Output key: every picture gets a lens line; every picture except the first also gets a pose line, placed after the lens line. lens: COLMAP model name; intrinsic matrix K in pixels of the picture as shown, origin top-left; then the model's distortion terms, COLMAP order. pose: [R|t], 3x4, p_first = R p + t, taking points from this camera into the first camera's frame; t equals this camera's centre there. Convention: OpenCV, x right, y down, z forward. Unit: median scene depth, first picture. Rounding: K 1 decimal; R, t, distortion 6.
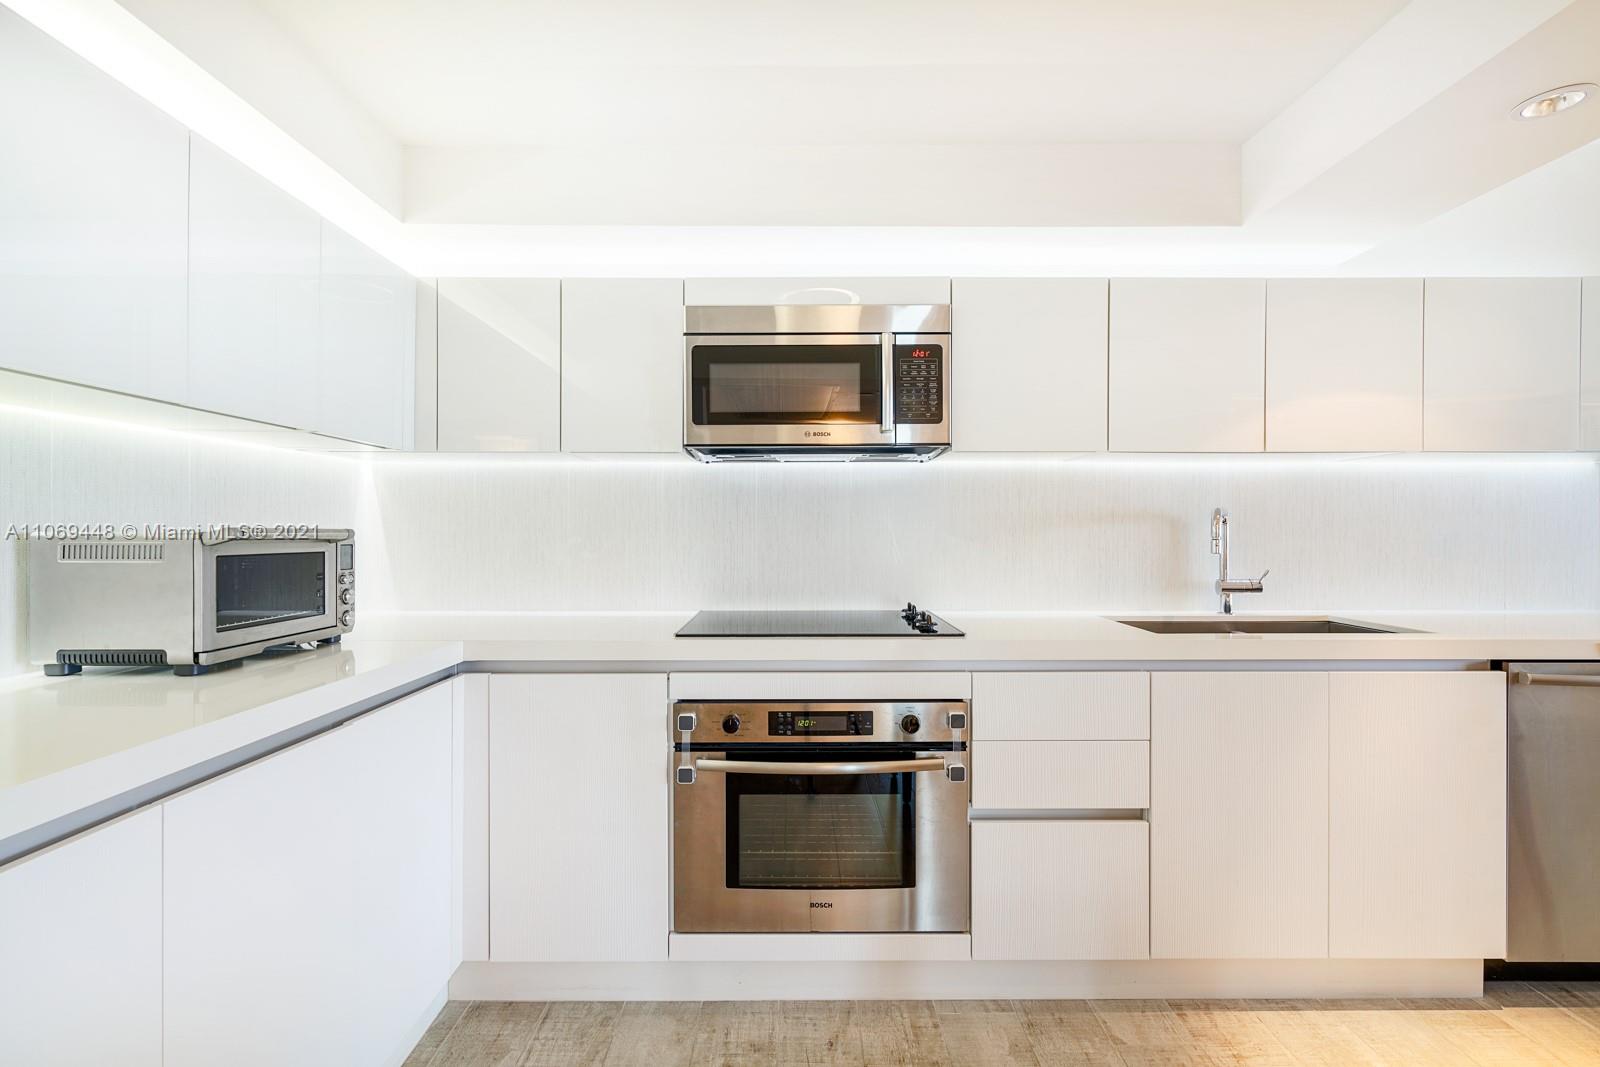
lens RADIAL K [[720.9, 0, 800.0], [0, 720.9, 533.5], [0, 0, 1]] dist [-0.013526, 0.006577]
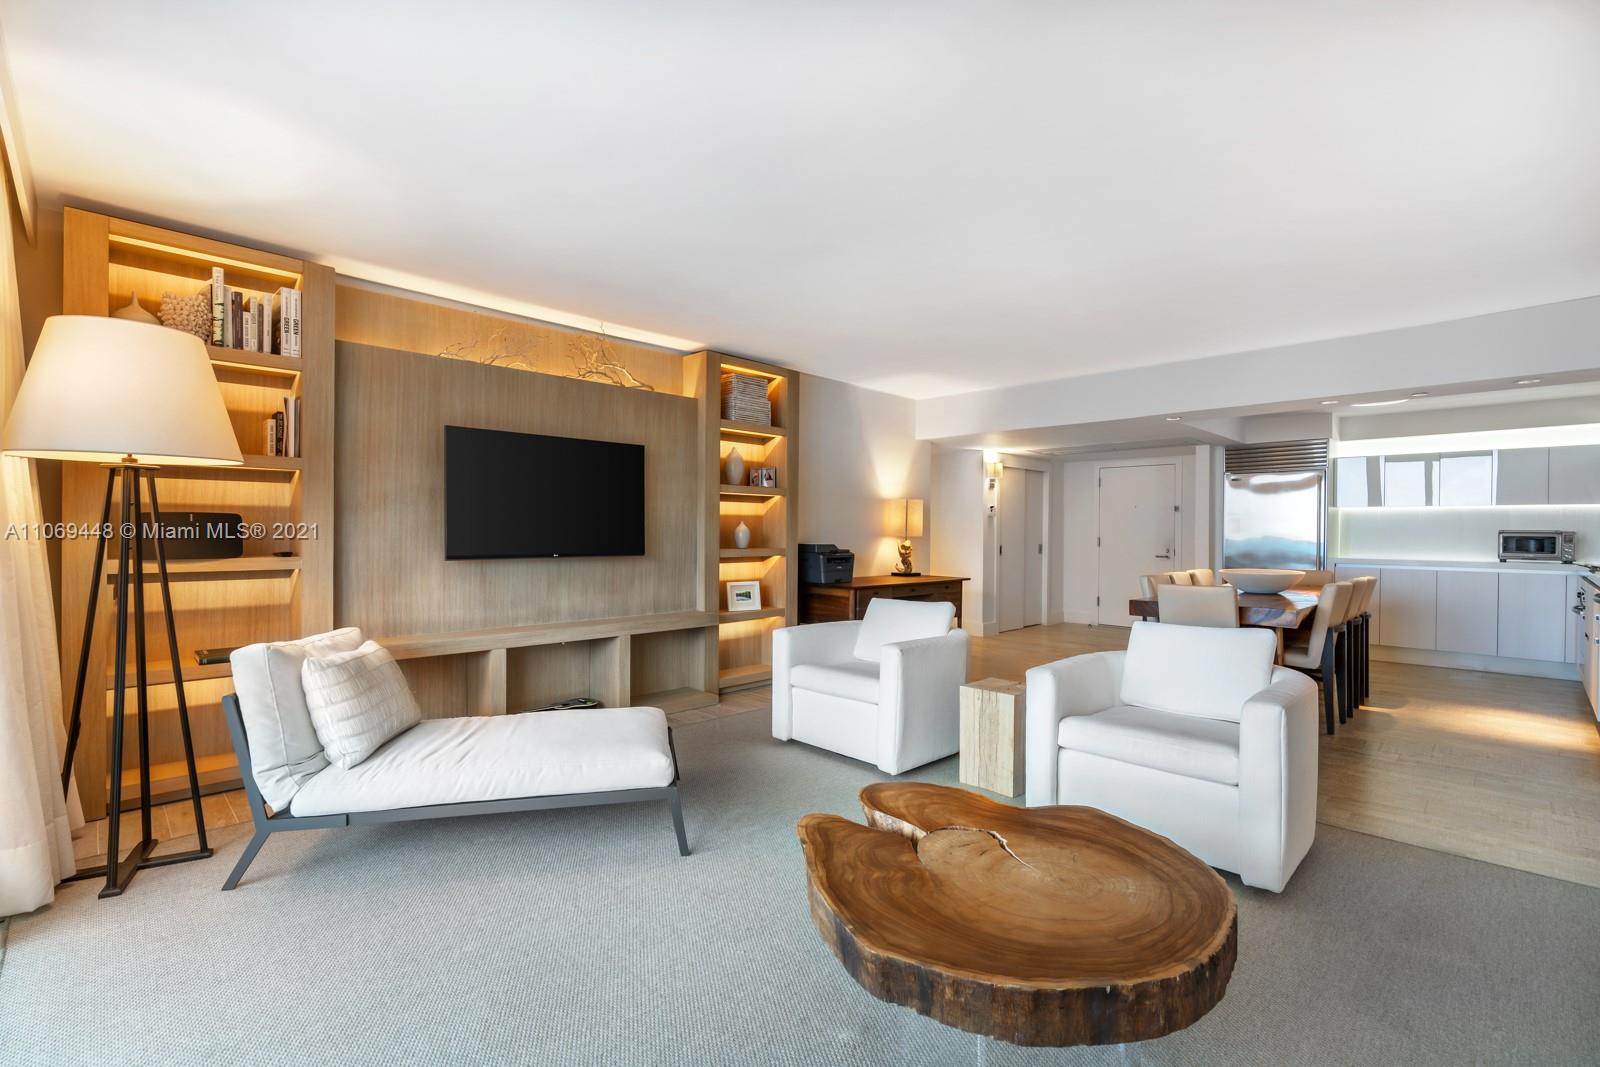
lens RADIAL K [[720.9, 0, 800.0], [0, 720.9, 533.5], [0, 0, 1]] dist [-0.013526, 0.006577]
pose [[-0.712801, -0.000639, -0.701367, 4.272185], [-0.008251, 0.999938, 0.007474, 0.012386], [0.701318, 0.011115, -0.712762, 0.836760]]
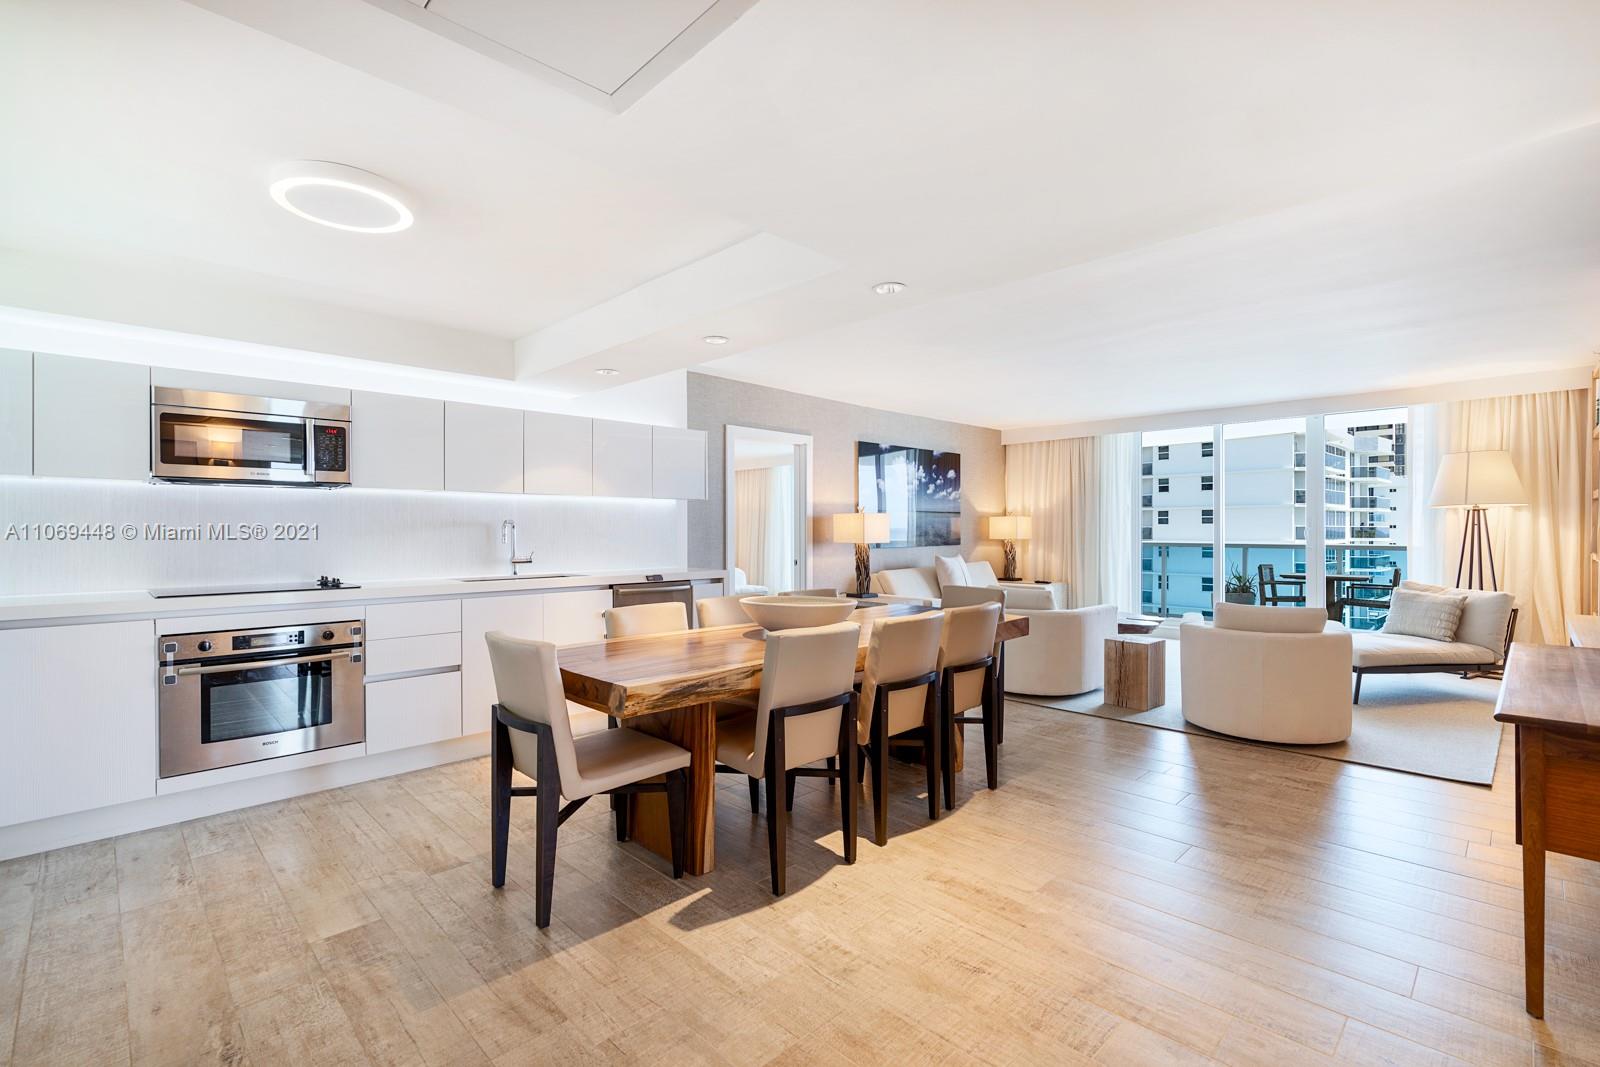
lens RADIAL K [[720.9, 0, 800.0], [0, 720.9, 533.5], [0, 0, 1]] dist [-0.013526, 0.006577]
pose [[0.710886, -0.003360, 0.703300, -0.282488], [0.003703, 0.999993, 0.001035, 0.002905], [-0.703298, 0.001869, 0.710893, -1.176414]]
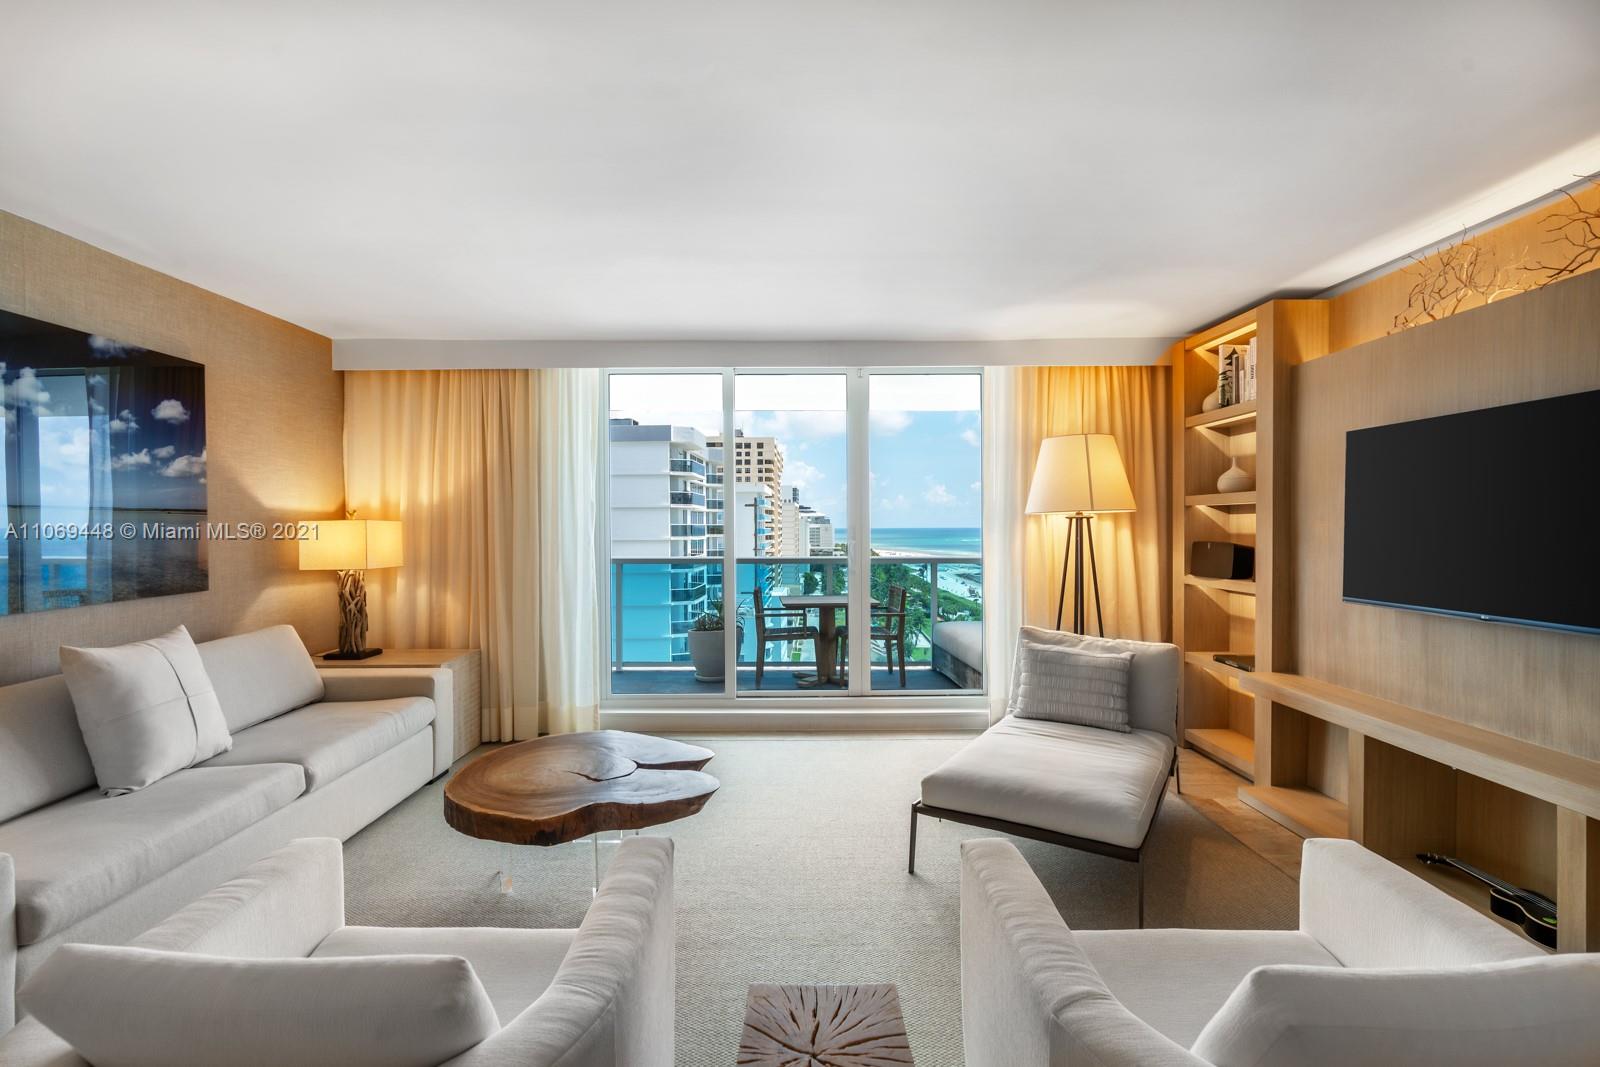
lens RADIAL K [[720.9, 0, 800.0], [0, 720.9, 533.5], [0, 0, 1]] dist [-0.013526, 0.006577]
pose [[-0.009019, -0.010324, 0.999906, 1.902777], [0.008651, 0.999908, 0.010402, -0.071913], [-0.999922, 0.008744, -0.008929, -0.095635]]
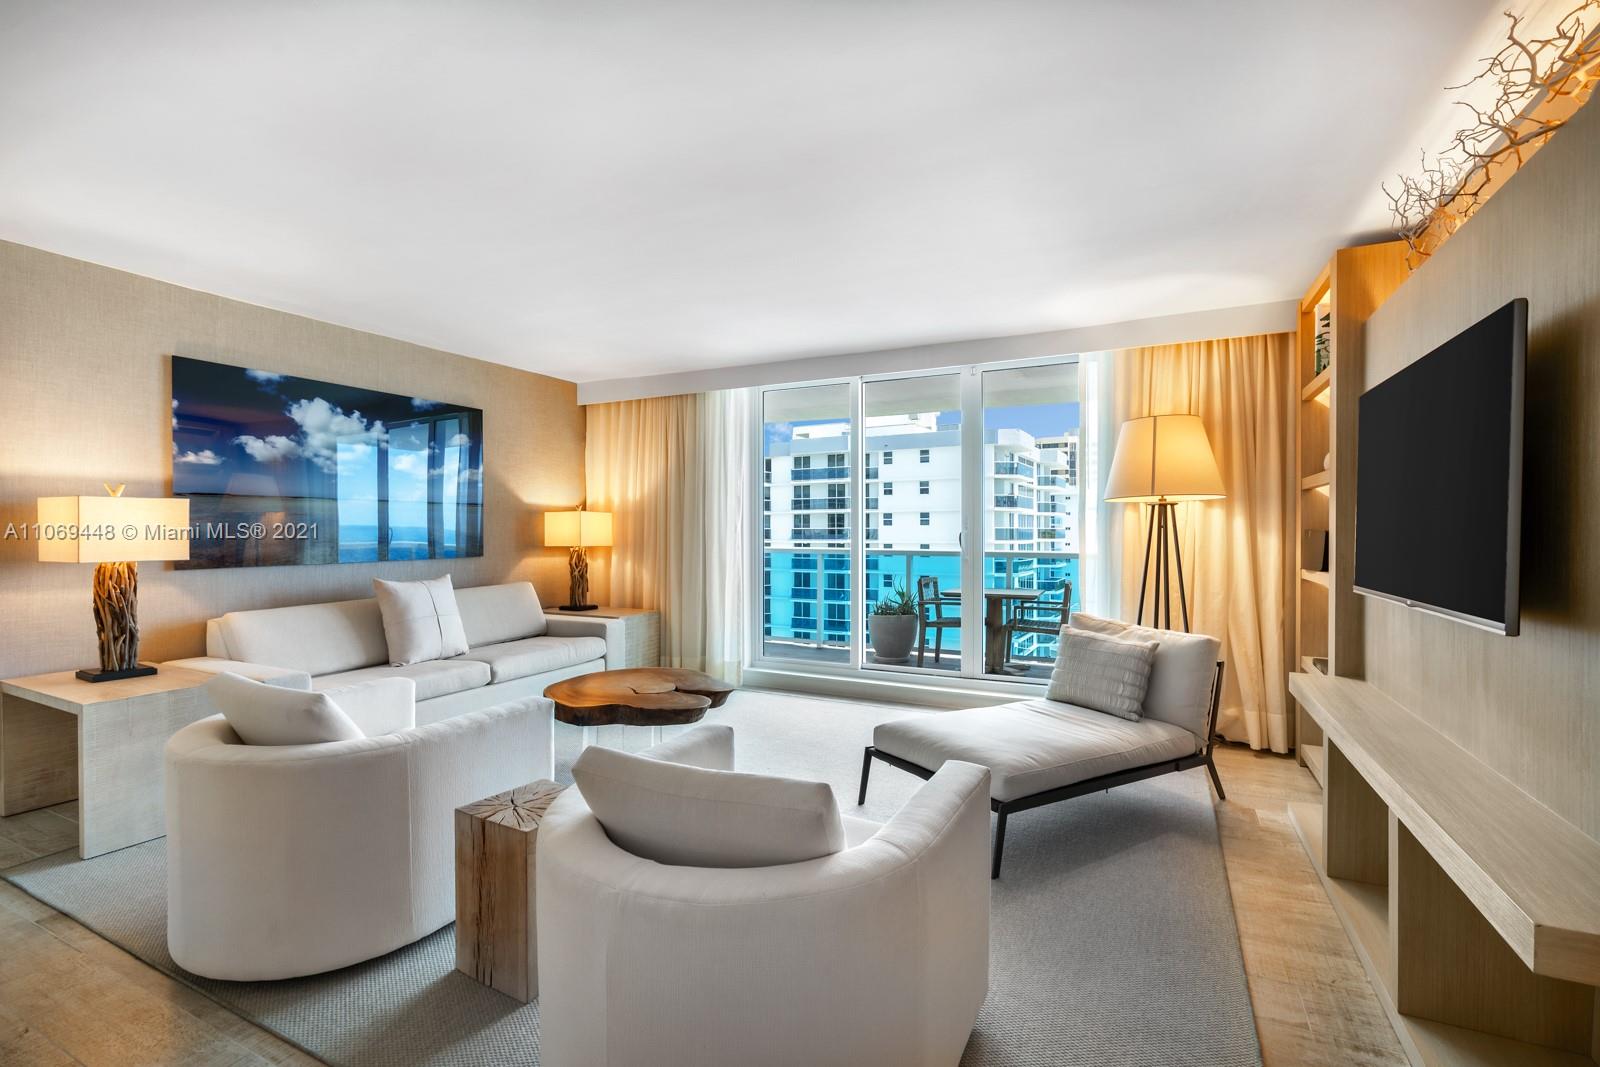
lens RADIAL K [[720.9, 0, 800.0], [0, 720.9, 533.5], [0, 0, 1]] dist [-0.013526, 0.006577]
pose [[0.440571, -0.002463, 0.897714, 1.753851], [0.002894, 0.999995, 0.001323, -0.007555], [-0.897713, 0.002015, 0.440576, -0.995710]]
